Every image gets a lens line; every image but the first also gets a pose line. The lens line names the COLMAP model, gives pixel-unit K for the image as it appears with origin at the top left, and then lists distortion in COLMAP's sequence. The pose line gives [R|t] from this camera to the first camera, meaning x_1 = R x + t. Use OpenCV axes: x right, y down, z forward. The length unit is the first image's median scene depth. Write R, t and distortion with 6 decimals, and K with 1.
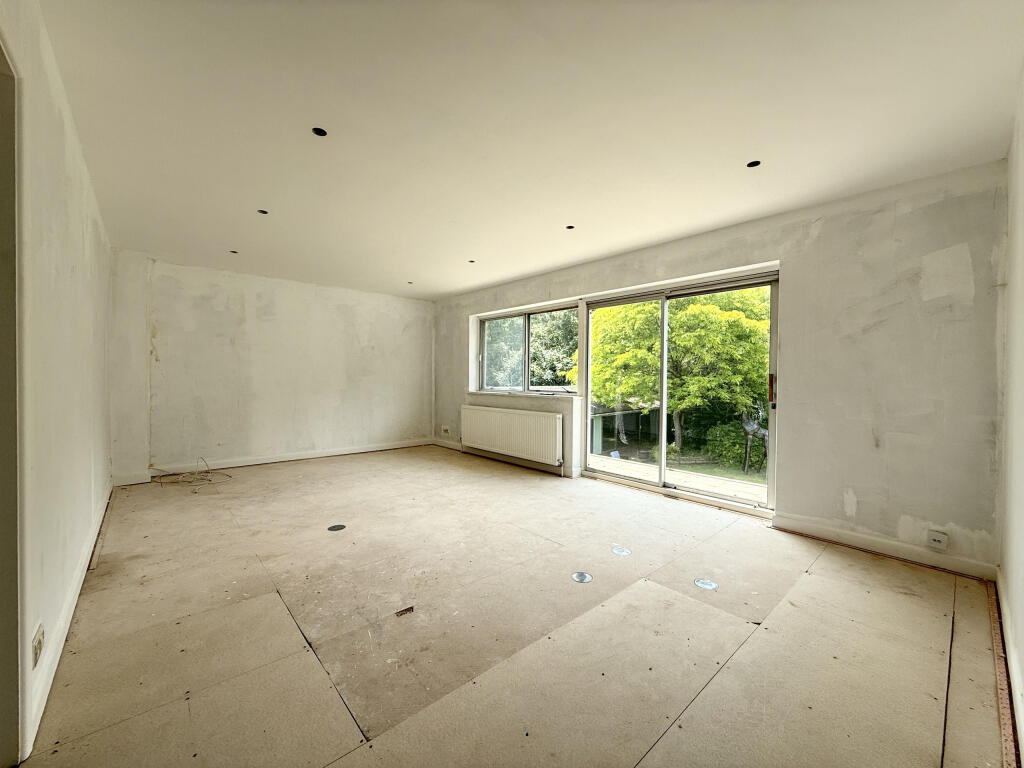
lens RADIAL K [[409.3, 0, 517.5], [0, 409.3, 384.2], [0, 0, 1]] dist [-0.000131, 0.000023]
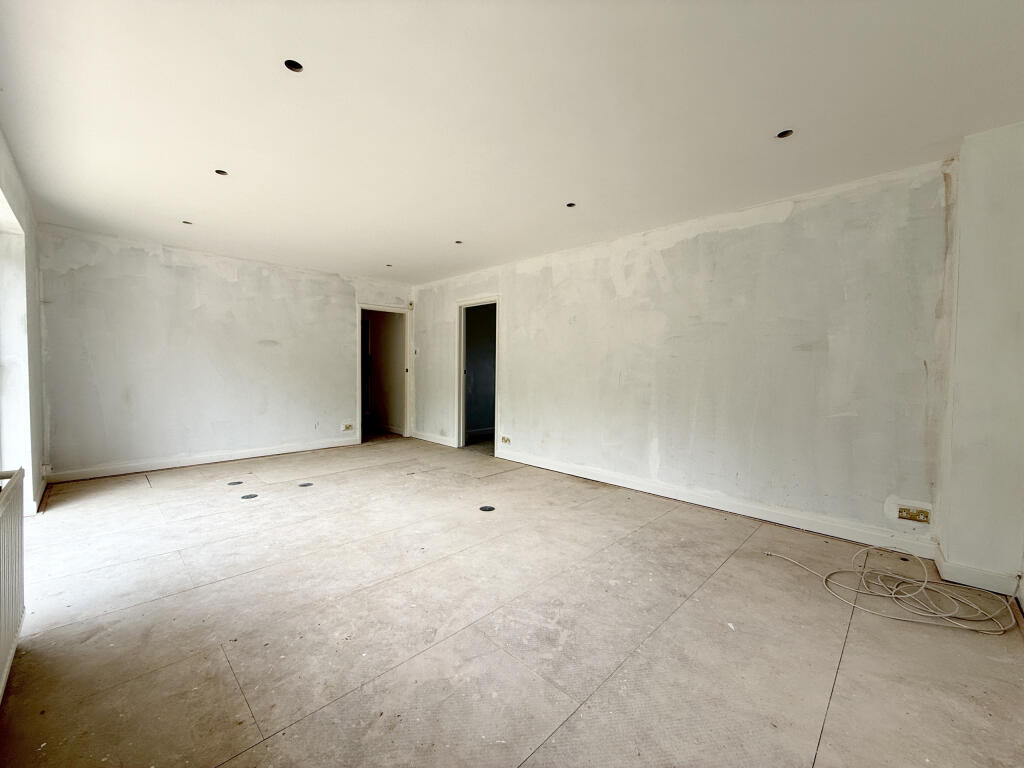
lens RADIAL K [[409.3, 0, 517.5], [0, 409.3, 384.2], [0, 0, 1]] dist [-0.000131, 0.000023]
pose [[-0.997499, -0.018825, -0.068135, -0.440155], [-0.022613, 0.998216, 0.055263, -0.035994], [0.066973, 0.056666, -0.996144, 2.049262]]
